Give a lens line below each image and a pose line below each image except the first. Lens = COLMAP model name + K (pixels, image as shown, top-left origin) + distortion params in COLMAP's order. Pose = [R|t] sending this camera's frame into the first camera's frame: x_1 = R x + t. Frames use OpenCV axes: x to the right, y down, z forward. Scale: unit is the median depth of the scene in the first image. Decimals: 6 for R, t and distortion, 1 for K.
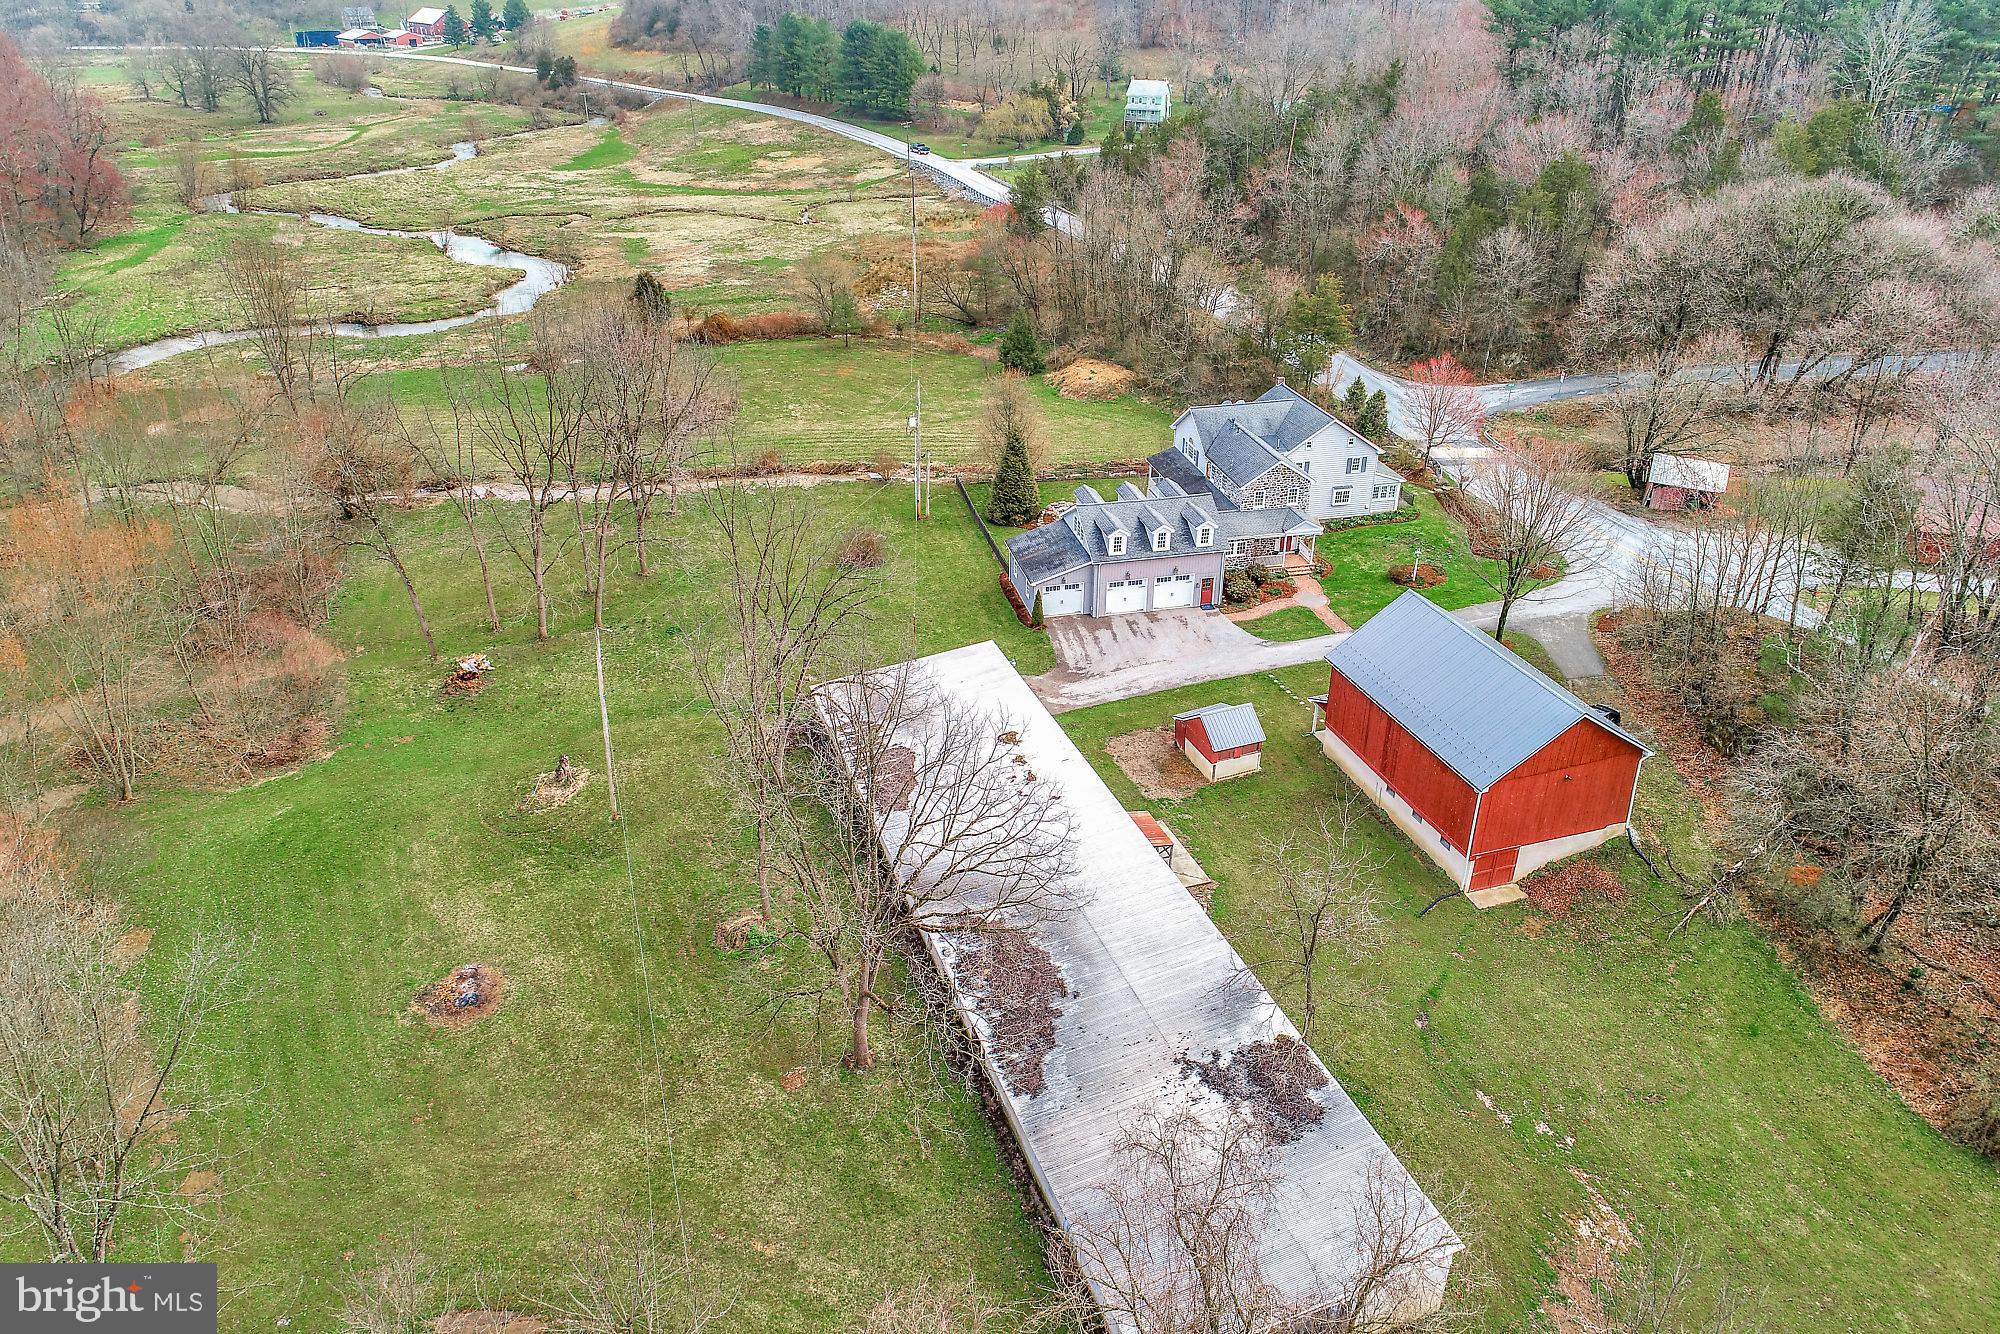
lens RADIAL K [[1345.0, 0, 1000.8], [0, 1345.0, 663.1], [0, 0, 1]] dist [0.000733, -0.002761]
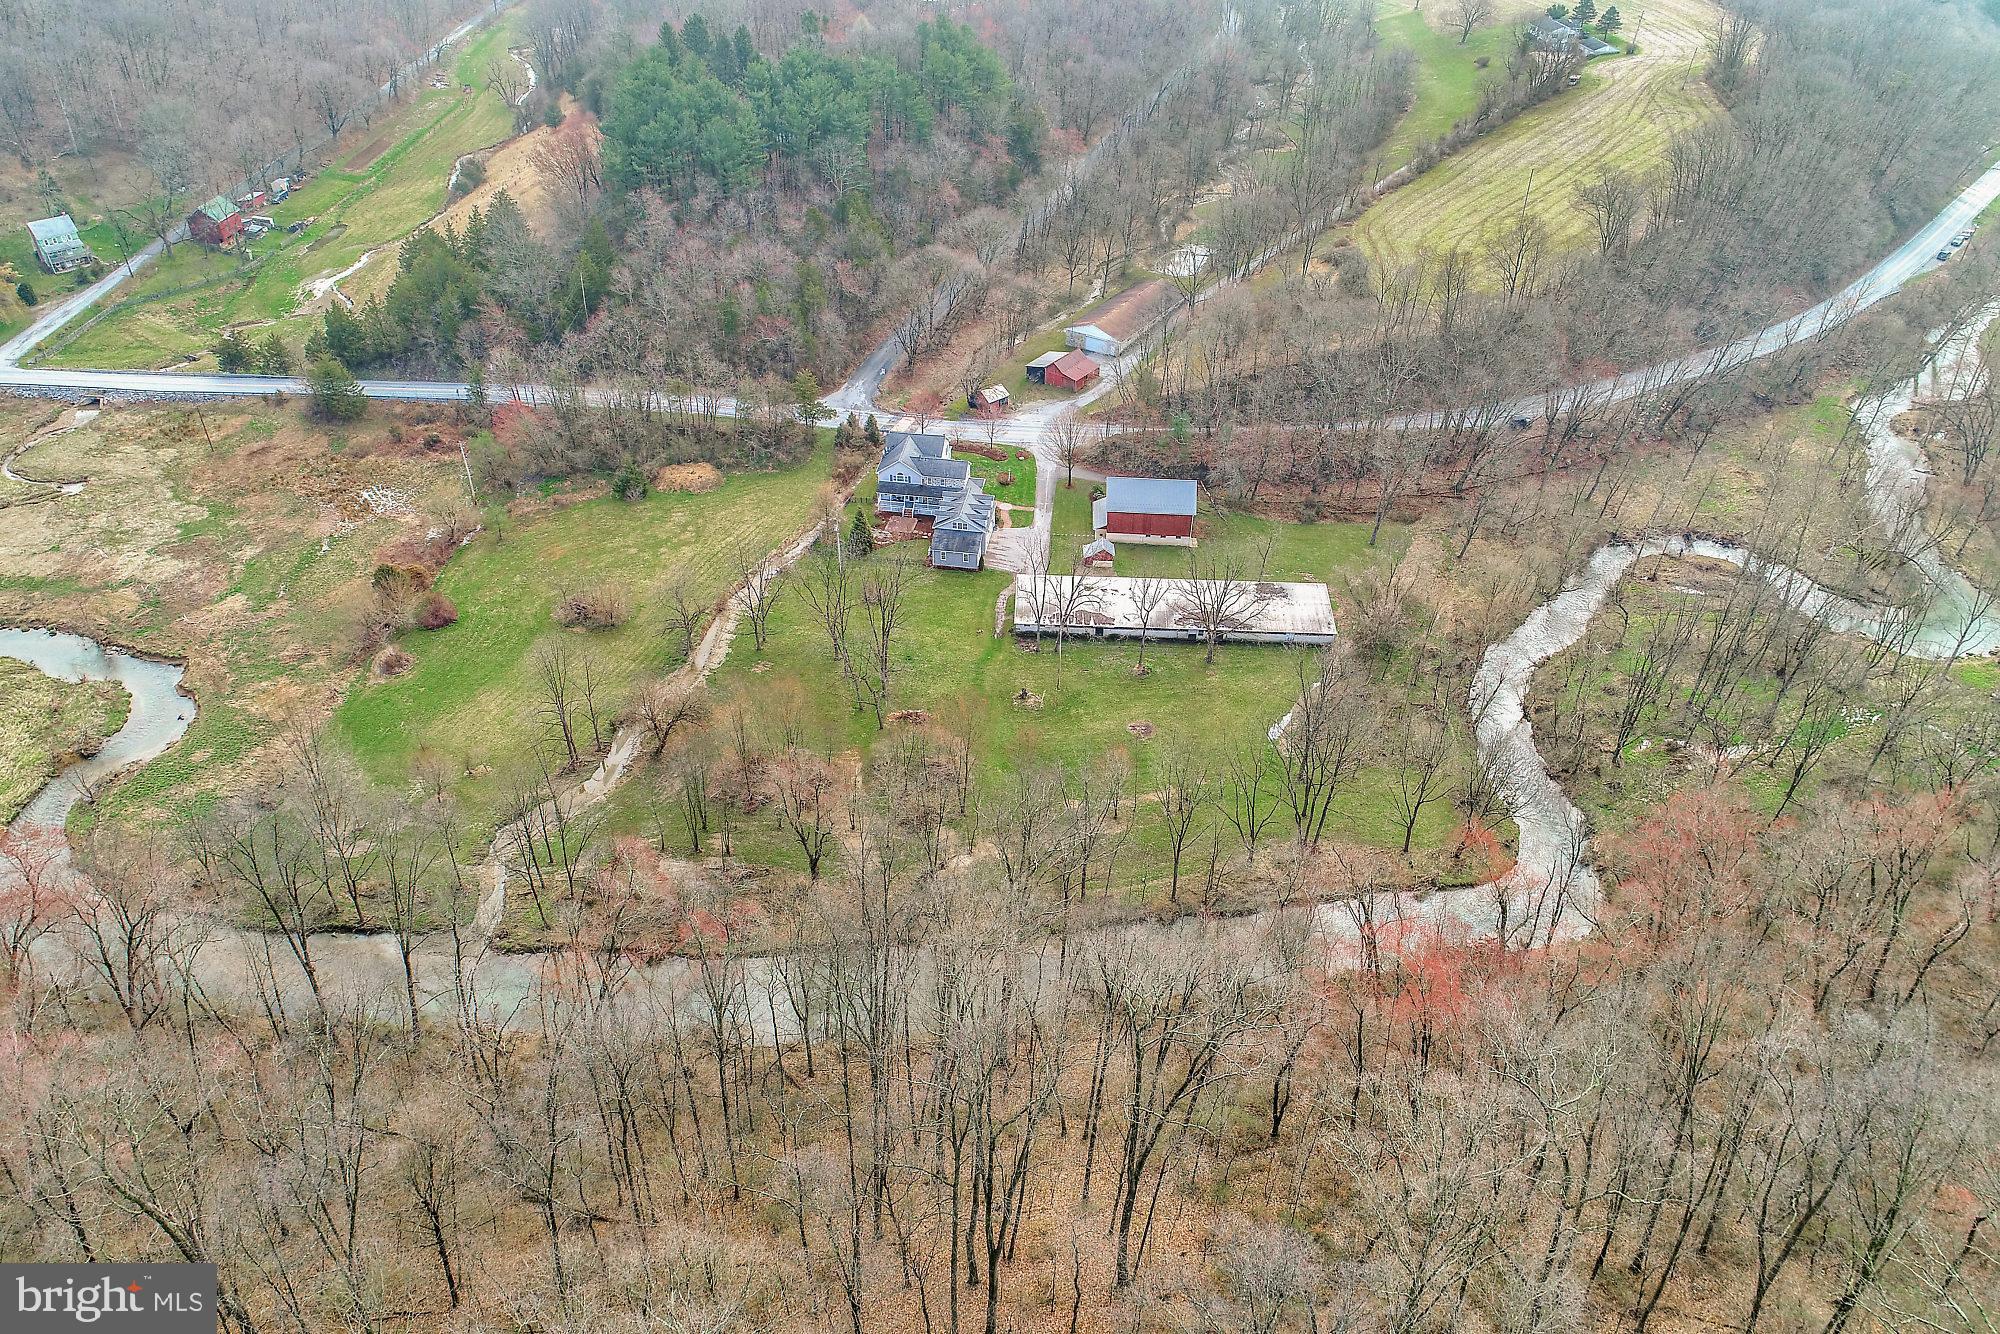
lens RADIAL K [[1345.0, 0, 1000.8], [0, 1345.0, 663.1], [0, 0, 1]] dist [0.000733, -0.002761]
pose [[0.378857, -0.547823, 0.745894, -1.677480], [0.428505, 0.818213, 0.383290, -0.725265], [-0.820275, 0.174408, 0.544730, -0.246428]]
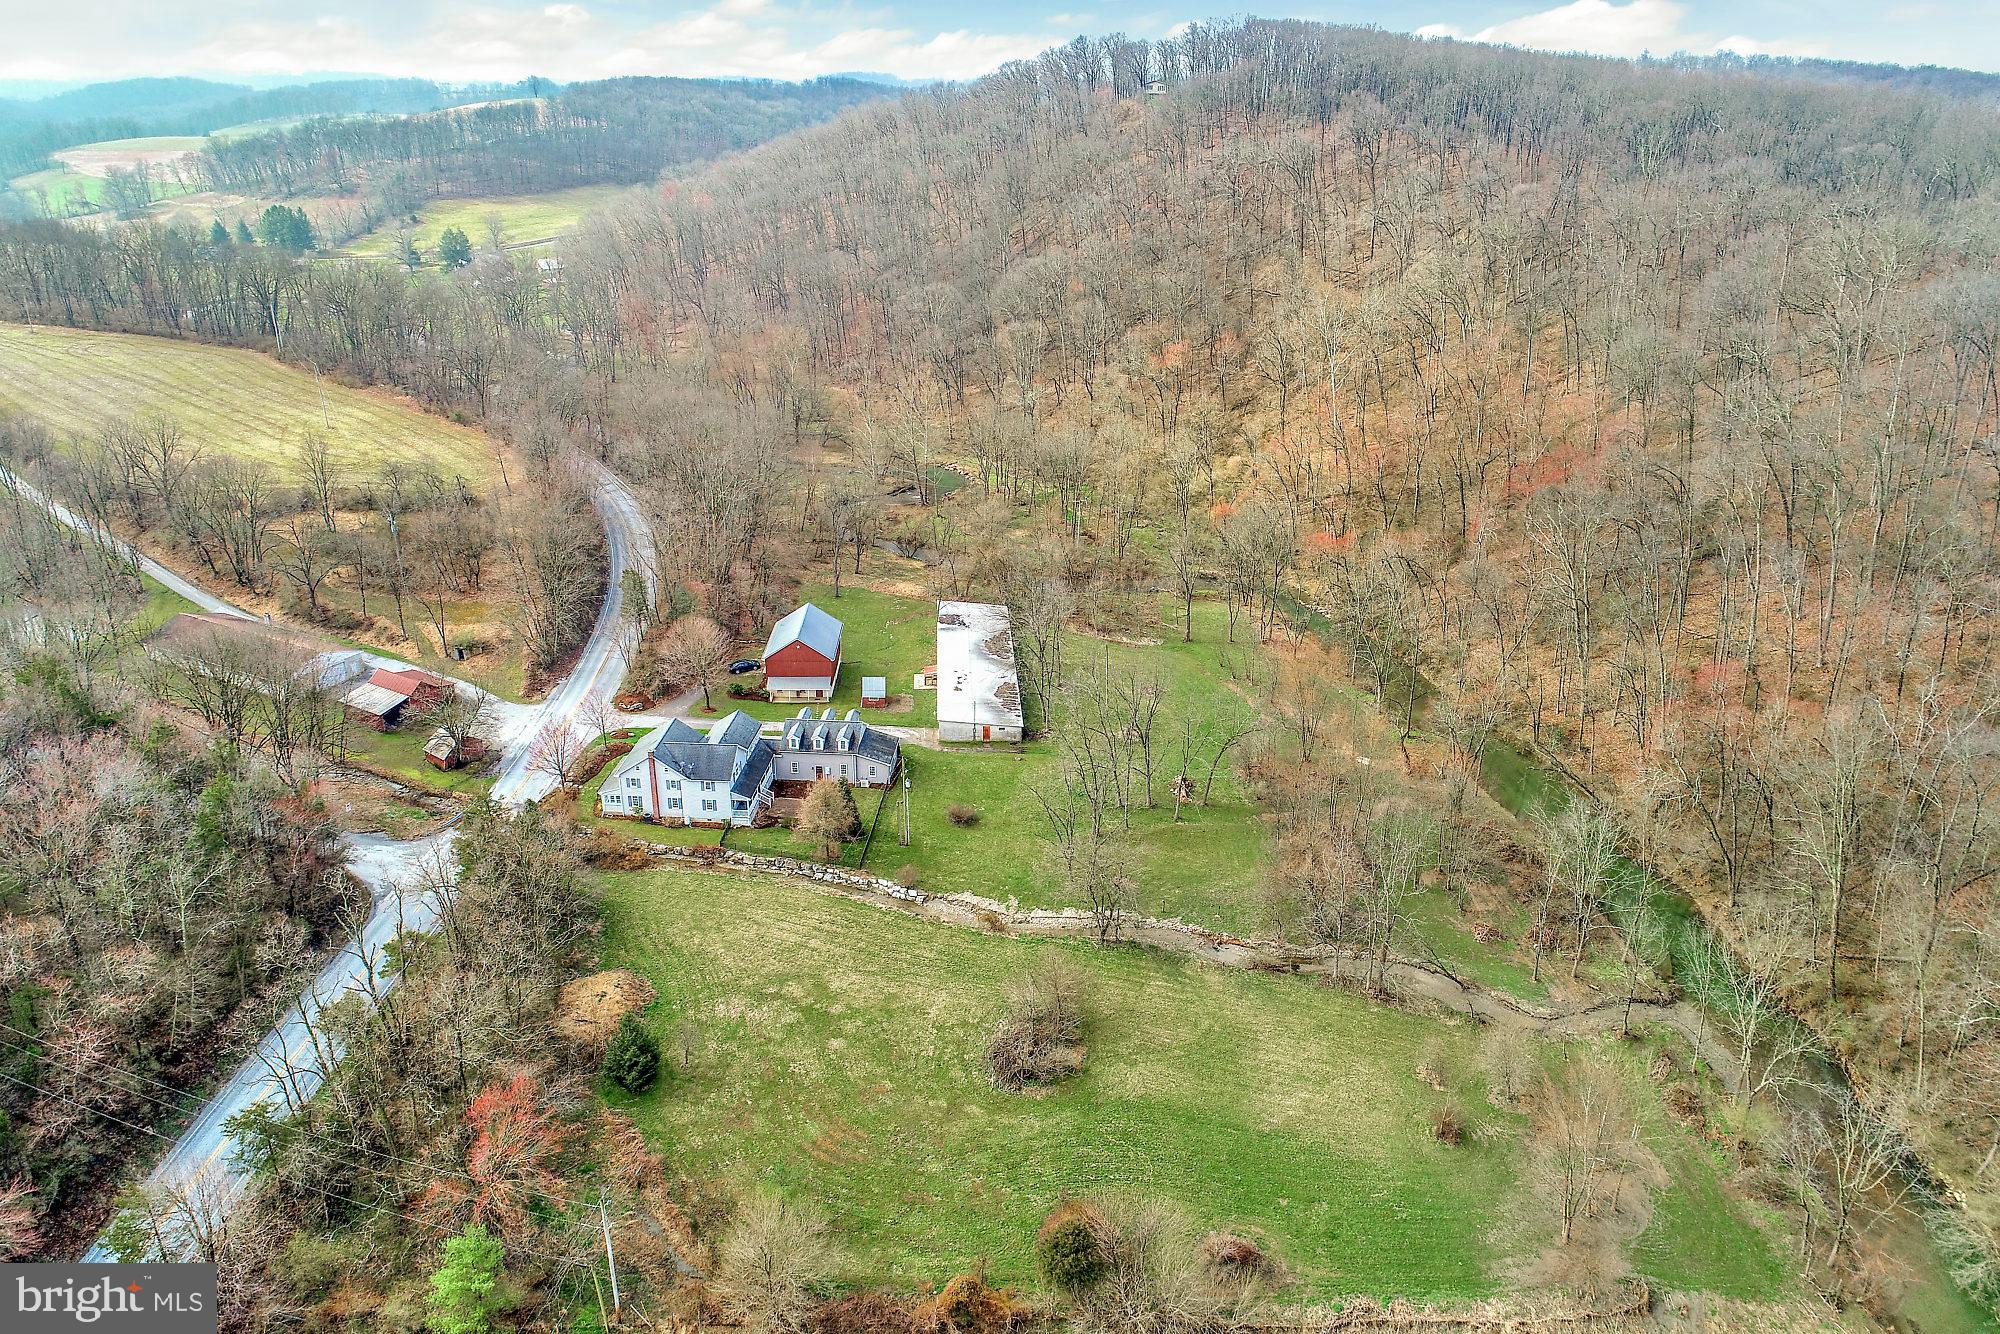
lens RADIAL K [[1345.0, 0, 1000.8], [0, 1345.0, 663.1], [0, 0, 1]] dist [0.000733, -0.002761]
pose [[-0.954000, -0.129633, 0.270333, -0.586481], [0.128026, 0.639194, 0.758315, -1.475791], [-0.271098, 0.758041, -0.593194, 1.894278]]
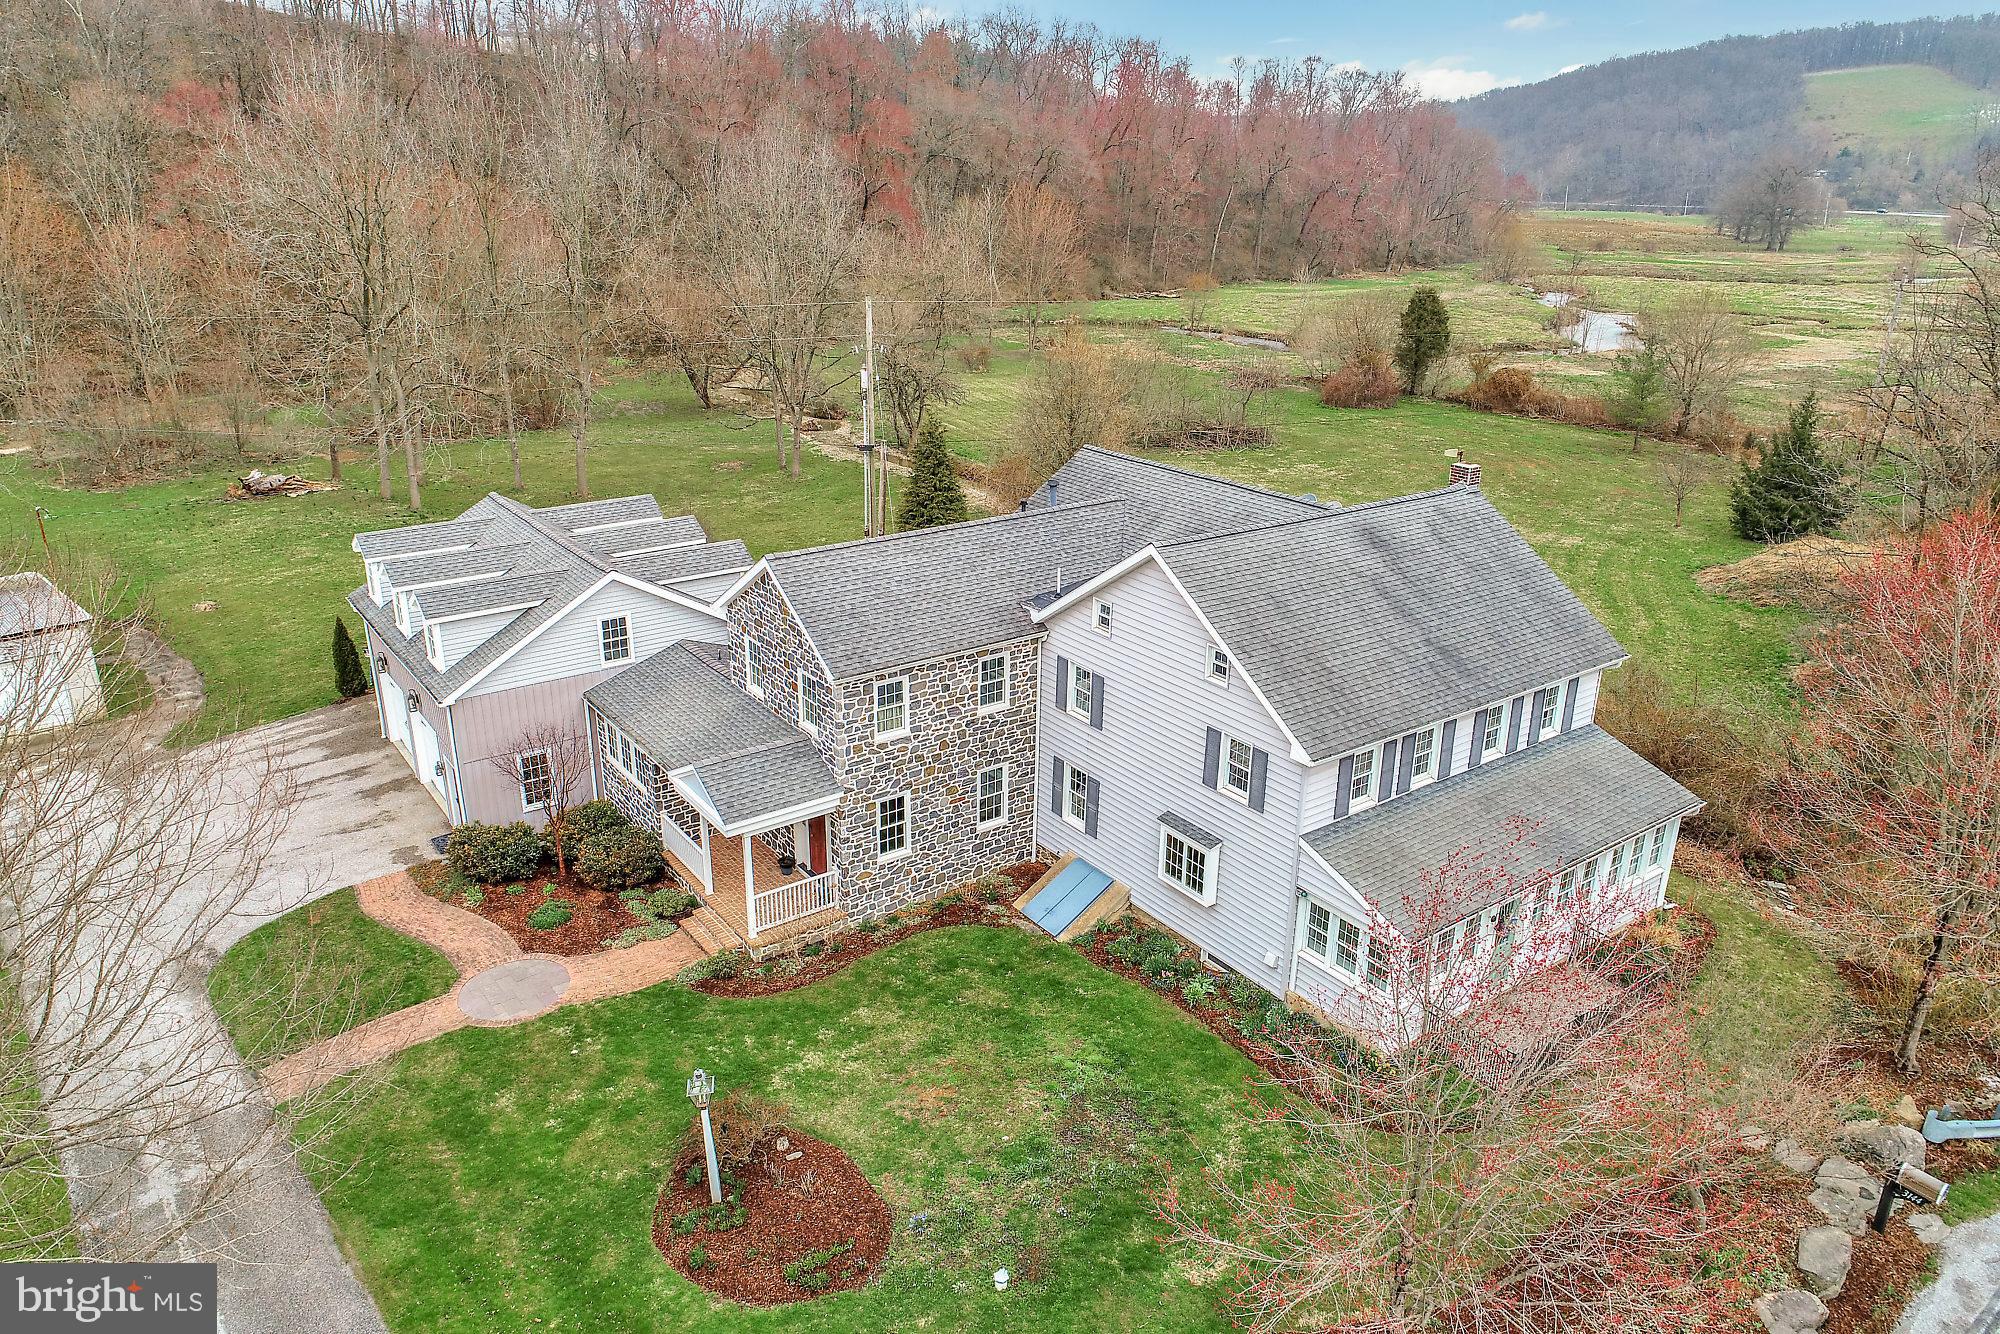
lens RADIAL K [[1336.7, 0, 1003.0], [0, 1336.7, 671.4], [0, 0, 1]] dist [0.001207, -0.002698]
pose [[0.382531, 0.330569, -0.862783, 0.488528], [-0.442436, 0.885319, 0.143042, -0.192714], [0.811123, 0.327008, 0.484918, 0.900949]]
